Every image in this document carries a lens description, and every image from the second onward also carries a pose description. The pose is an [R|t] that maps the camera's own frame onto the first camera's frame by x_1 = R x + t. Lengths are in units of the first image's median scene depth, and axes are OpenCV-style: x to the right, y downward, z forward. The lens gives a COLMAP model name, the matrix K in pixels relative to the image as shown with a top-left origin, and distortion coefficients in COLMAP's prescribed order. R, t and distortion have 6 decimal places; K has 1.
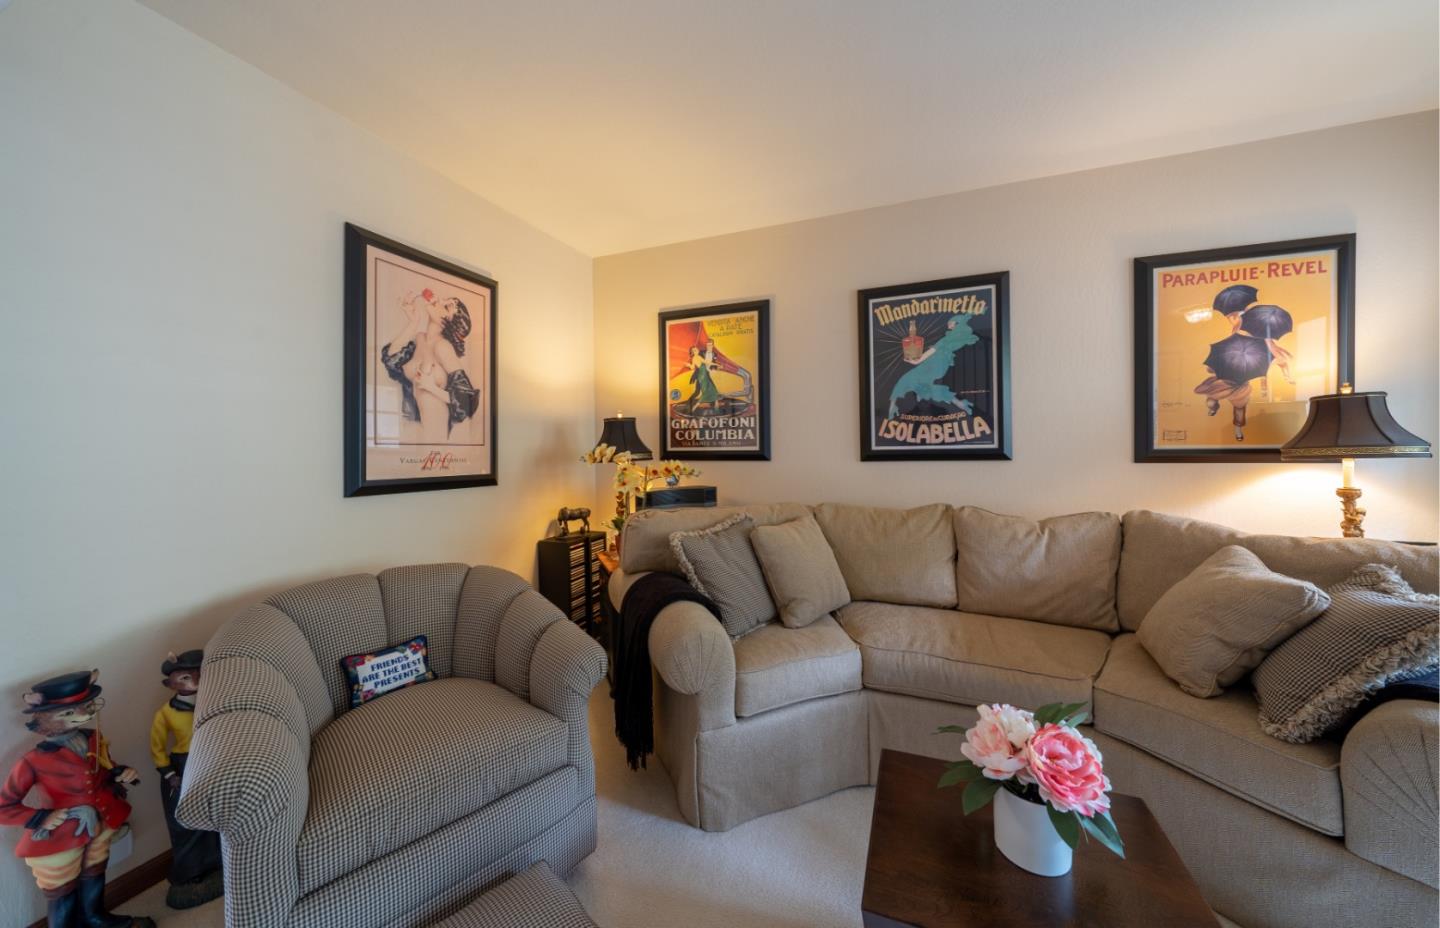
lens RADIAL K [[498.2, 0, 723.1], [0, 498.2, 449.6], [0, 0, 1]] dist [-0.007172, 0.000196]
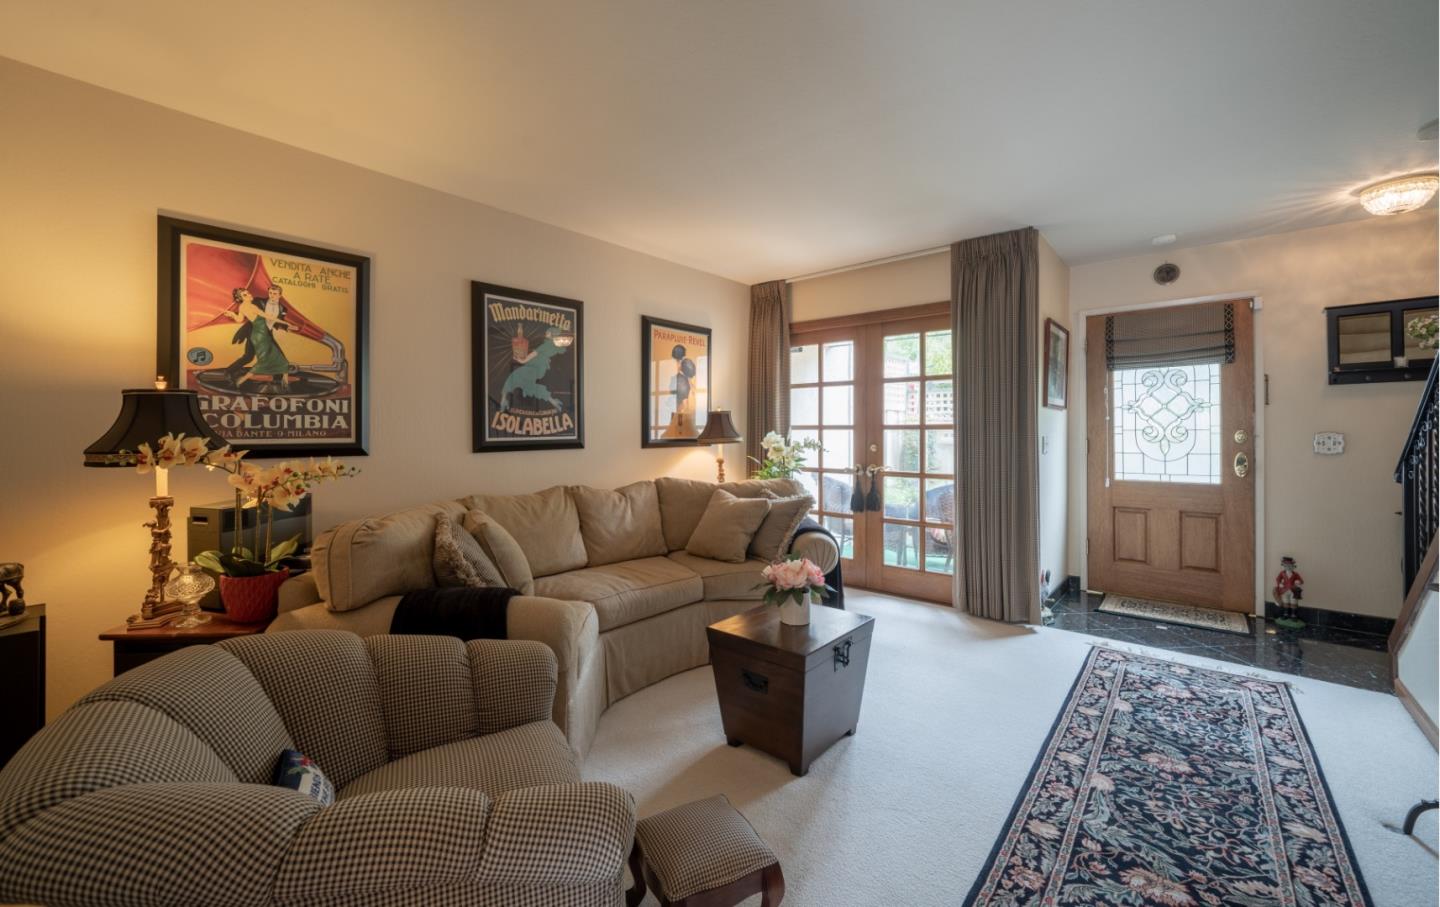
lens RADIAL K [[578.2, 0, 719.9], [0, 578.2, 429.8], [0, 0, 1]] dist [0.000219, 0.000028]
pose [[0.328934, 0.013163, 0.944261, -0.706900], [0.008295, 0.999824, -0.016827, 0.001352], [-0.944317, 0.013368, 0.328767, 0.172123]]
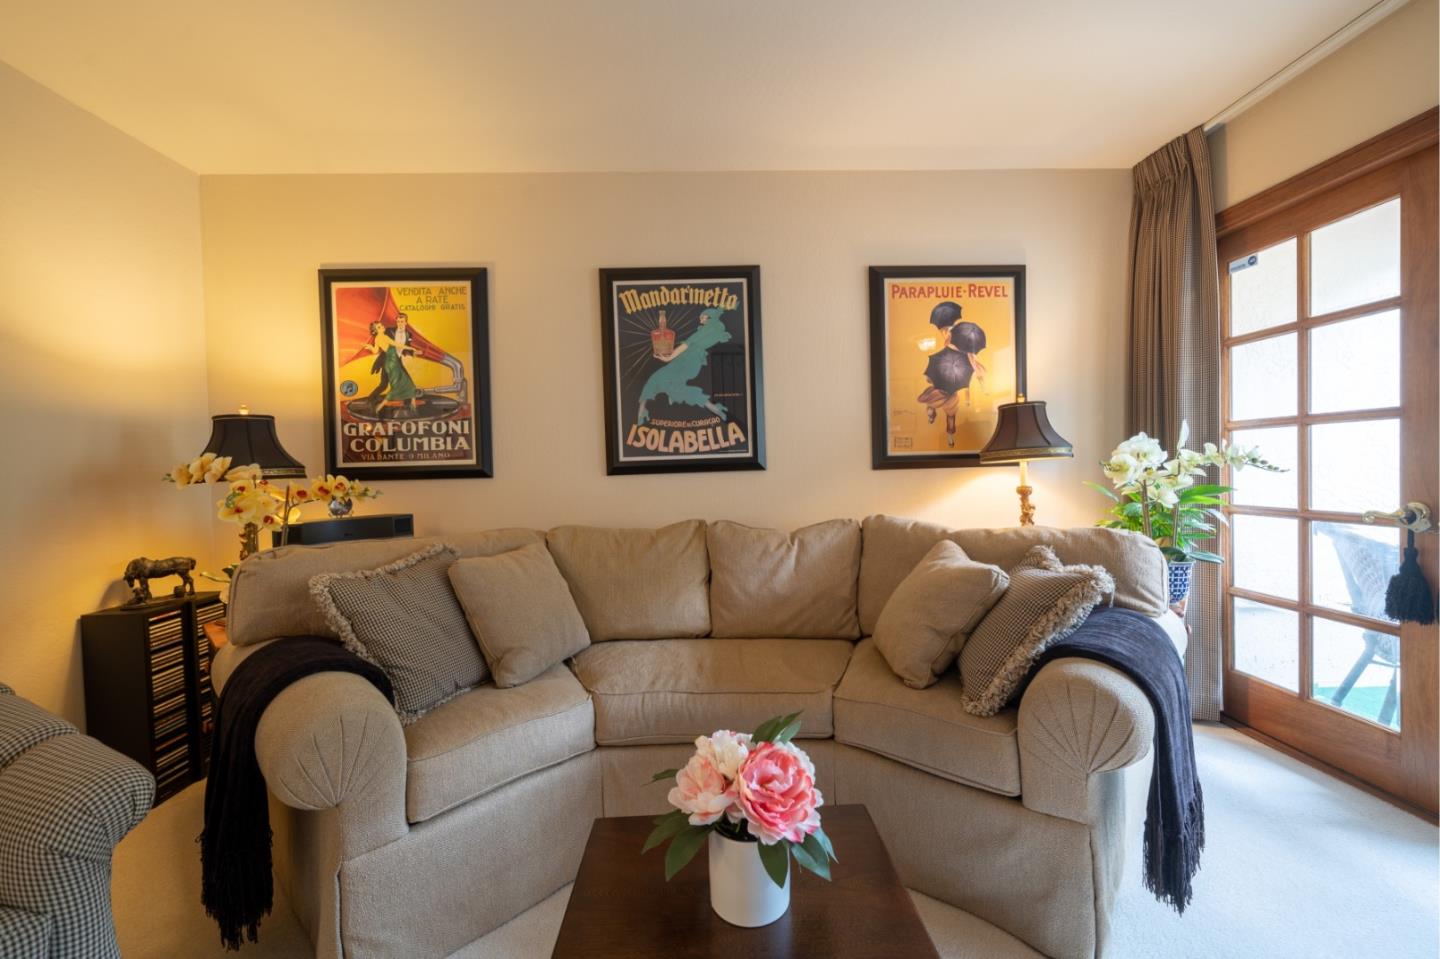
lens RADIAL K [[576.7, 0, 725.7], [0, 576.7, 480.4], [0, 0, 1]] dist [0.000669, 0.000032]
pose [[0.914919, -0.018193, 0.403228, 0.075940], [0.018976, 0.999818, 0.002054, 0.036534], [-0.403192, 0.005773, 0.915097, 0.043618]]
